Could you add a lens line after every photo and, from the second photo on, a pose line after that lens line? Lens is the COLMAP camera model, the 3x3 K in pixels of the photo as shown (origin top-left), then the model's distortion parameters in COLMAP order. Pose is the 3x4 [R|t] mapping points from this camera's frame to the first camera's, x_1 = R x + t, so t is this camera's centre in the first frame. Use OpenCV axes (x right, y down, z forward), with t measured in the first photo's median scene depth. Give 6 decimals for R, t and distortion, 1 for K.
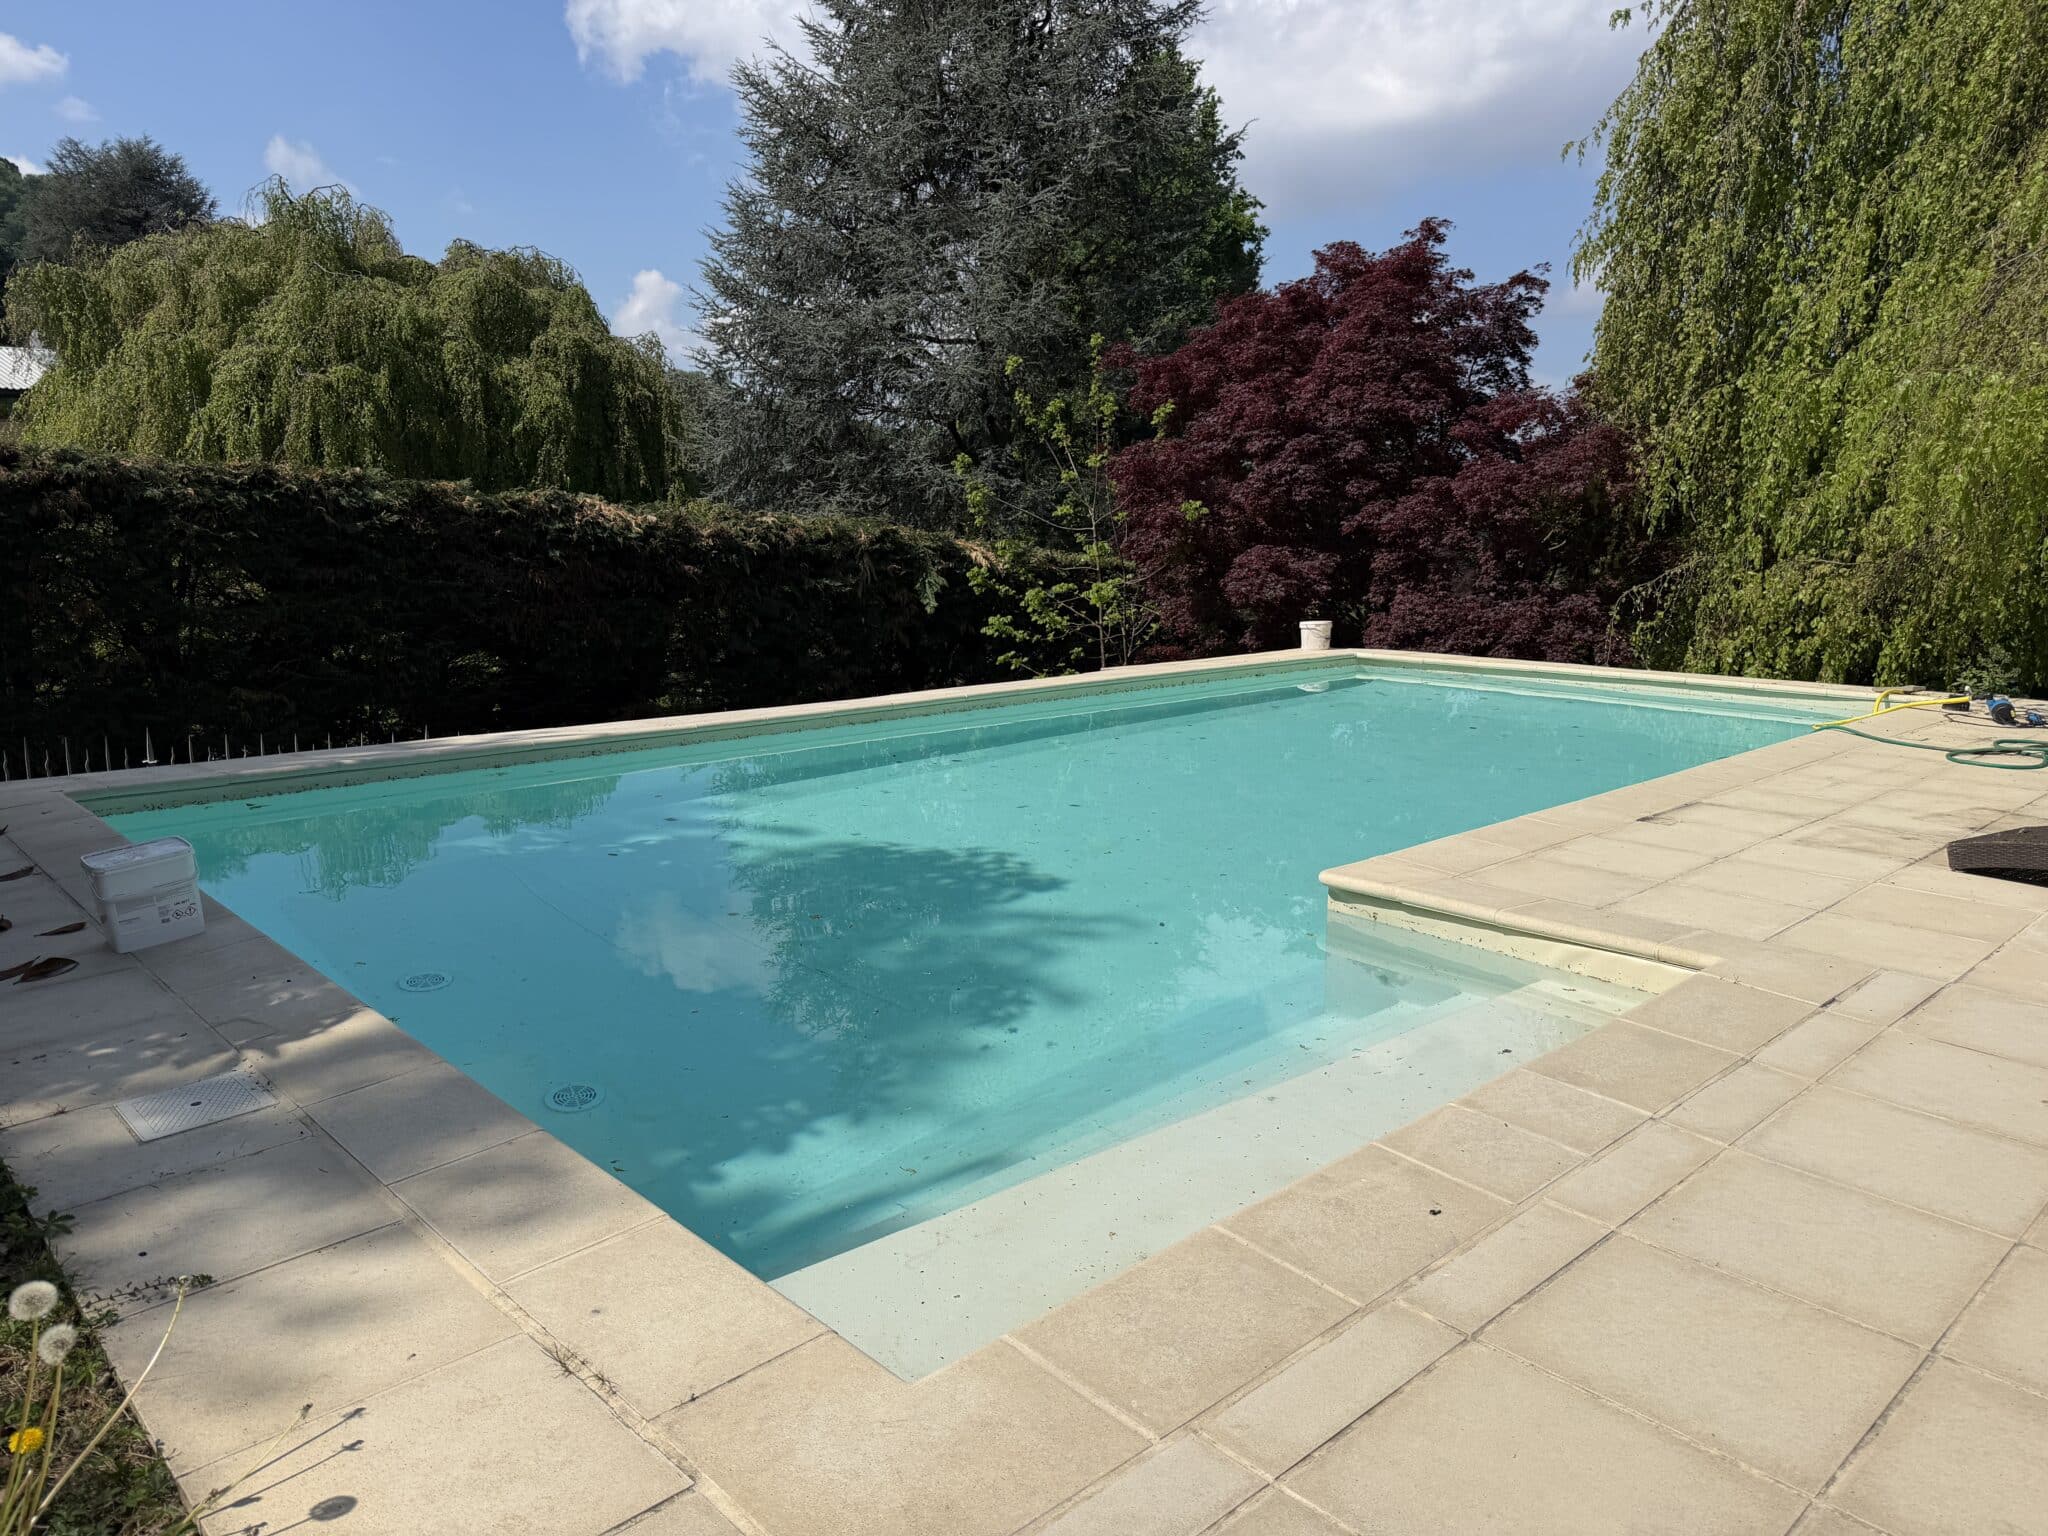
lens RADIAL K [[1427.5, 0, 996.8], [0, 1427.5, 797.9], [0, 0, 1]] dist [0.043731, -0.055642]
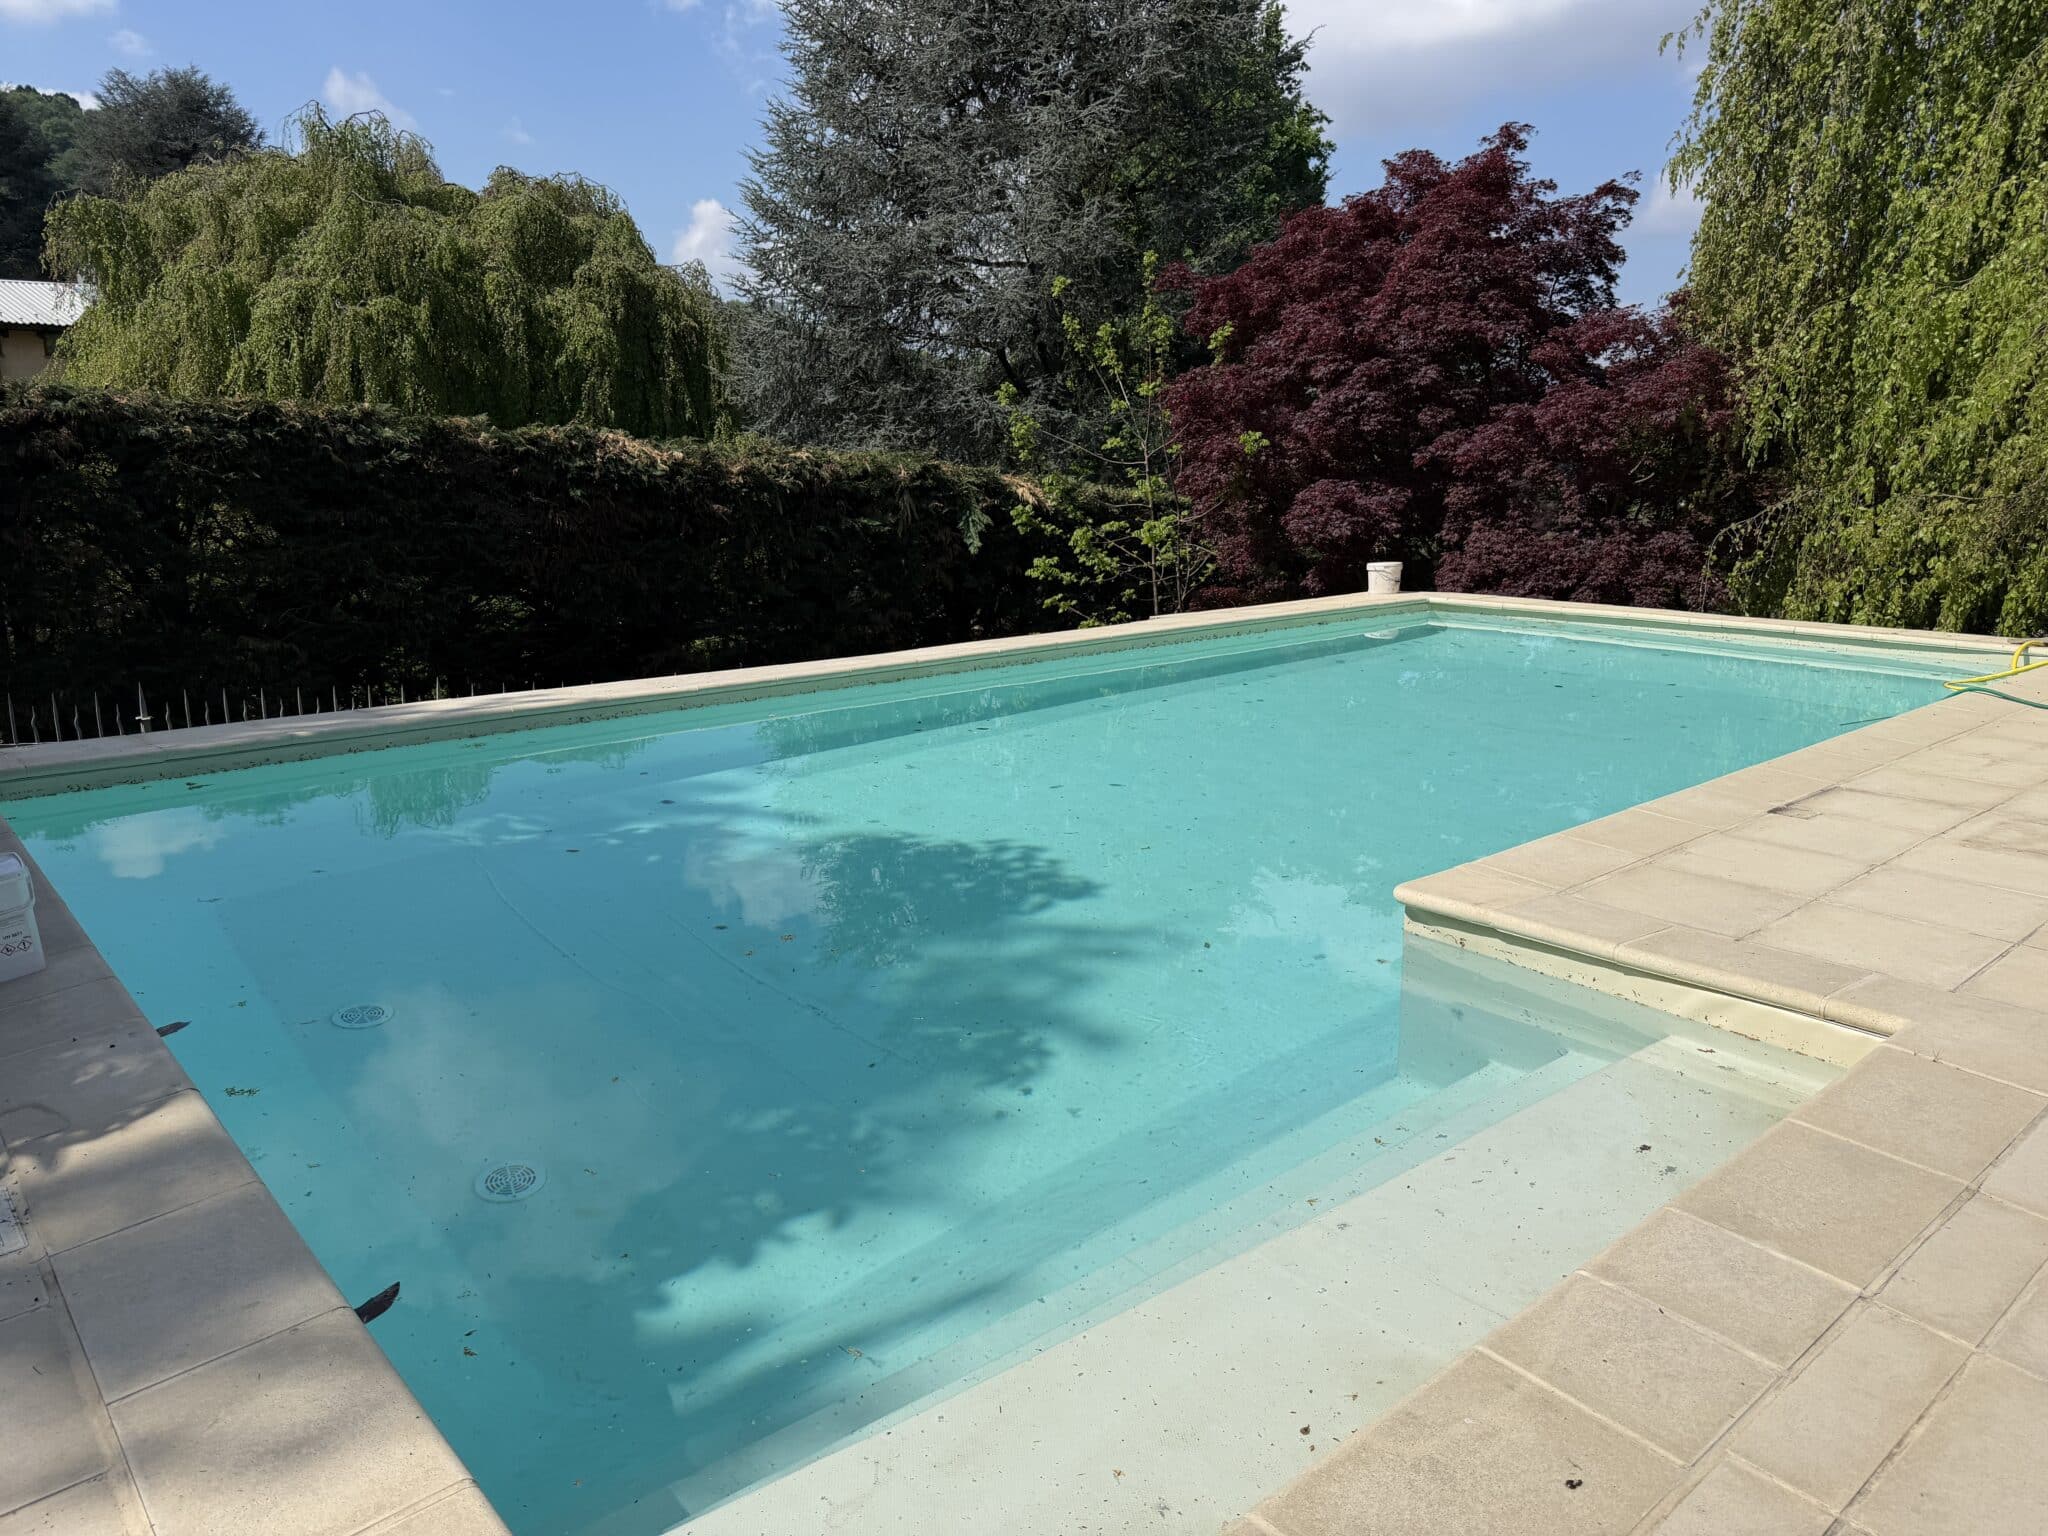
lens RADIAL K [[1427.5, 0, 1017.5], [0, 1427.5, 782.6], [0, 0, 1]] dist [0.043731, -0.055642]
pose [[0.999625, 0.000112, -0.027370, 0.009131], [0.000861, 0.999369, 0.035510, -0.011719], [0.027357, -0.035520, 0.998994, 0.050387]]
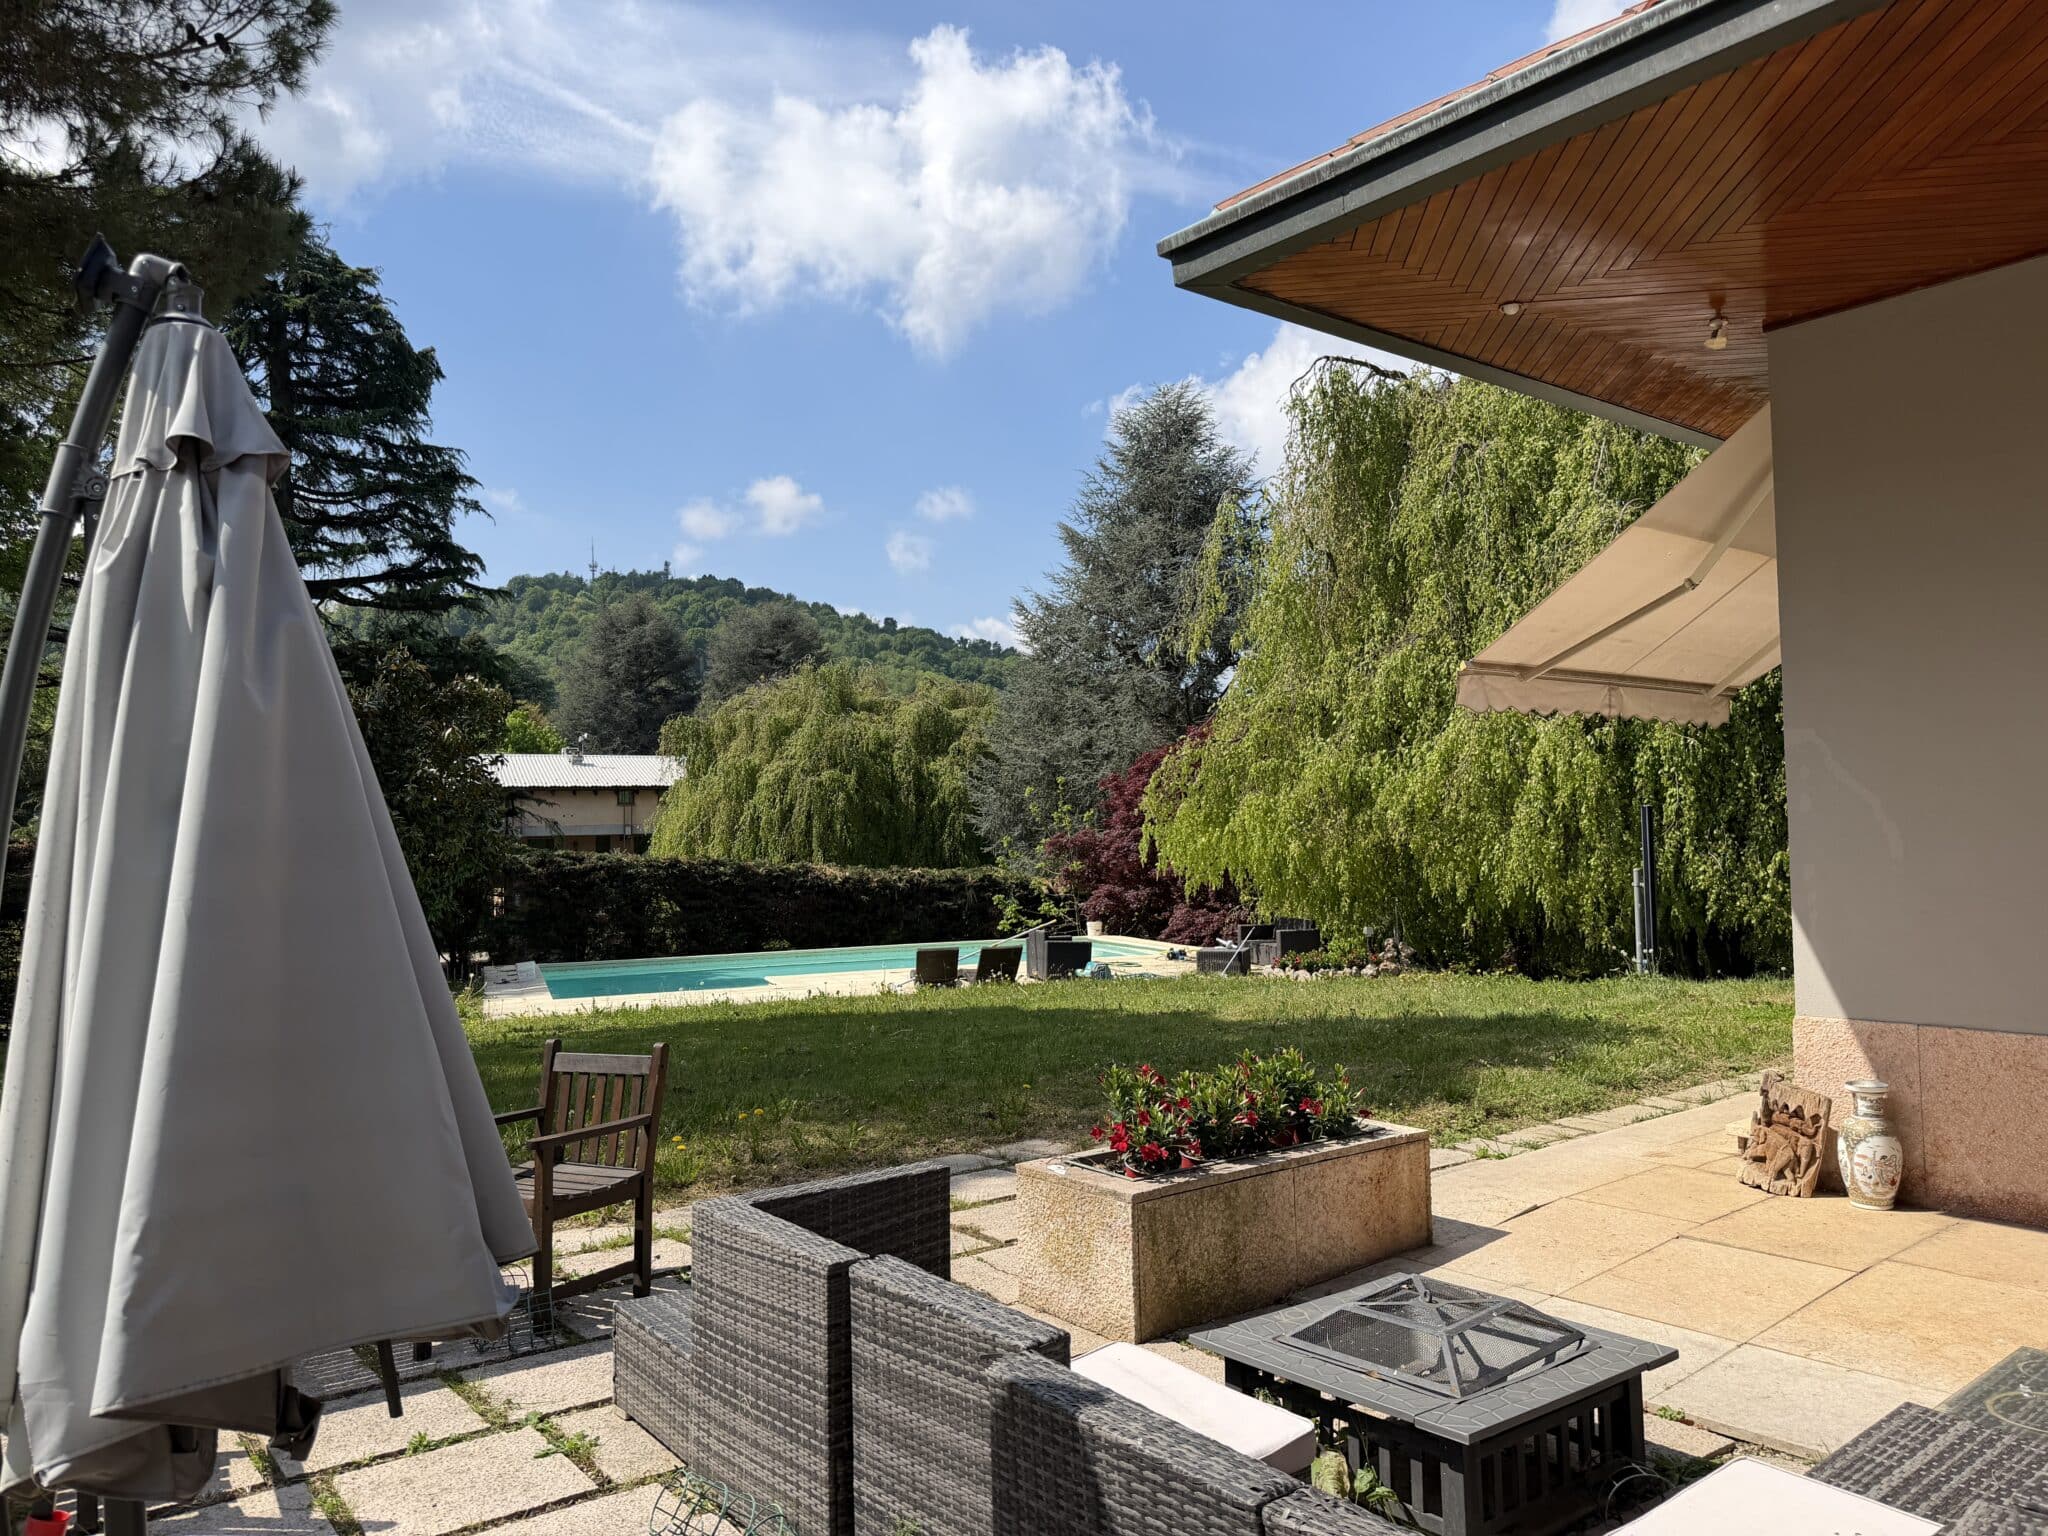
lens RADIAL K [[1427.5, 0, 1009.3], [0, 1427.5, 792.2], [0, 0, 1]] dist [0.043731, -0.055642]
pose [[0.924032, -0.037573, -0.380465, 0.746613], [-0.048521, 0.975587, -0.214187, 0.115950], [0.379224, 0.216376, 0.899650, -0.771038]]
